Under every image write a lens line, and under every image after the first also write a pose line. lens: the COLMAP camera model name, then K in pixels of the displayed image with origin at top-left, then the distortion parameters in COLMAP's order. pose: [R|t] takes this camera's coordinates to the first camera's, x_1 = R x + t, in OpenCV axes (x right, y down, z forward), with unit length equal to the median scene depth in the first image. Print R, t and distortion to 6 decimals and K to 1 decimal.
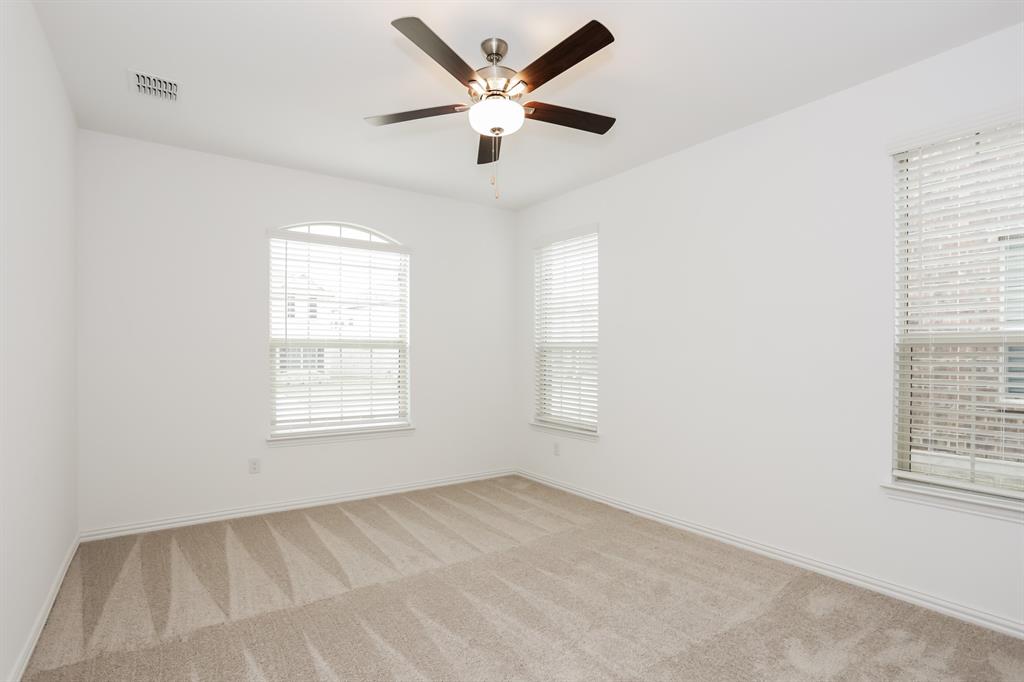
lens RADIAL K [[500.7, 0, 506.5], [0, 500.7, 340.0], [0, 0, 1]] dist [-0.075024, 0.027408]
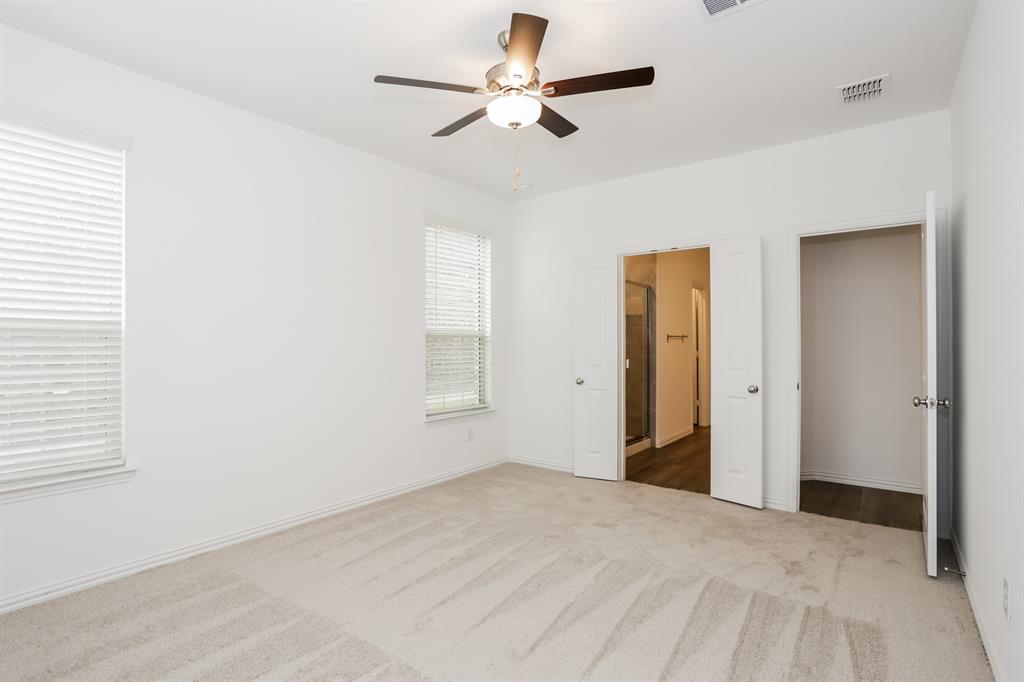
lens RADIAL K [[500.7, 0, 506.5], [0, 500.7, 340.0], [0, 0, 1]] dist [-0.075024, 0.027408]
pose [[-0.278166, -0.011556, 0.960464, -0.726768], [-0.028137, 0.999597, 0.003878, 0.007305], [-0.960121, -0.025946, -0.278379, 0.950710]]
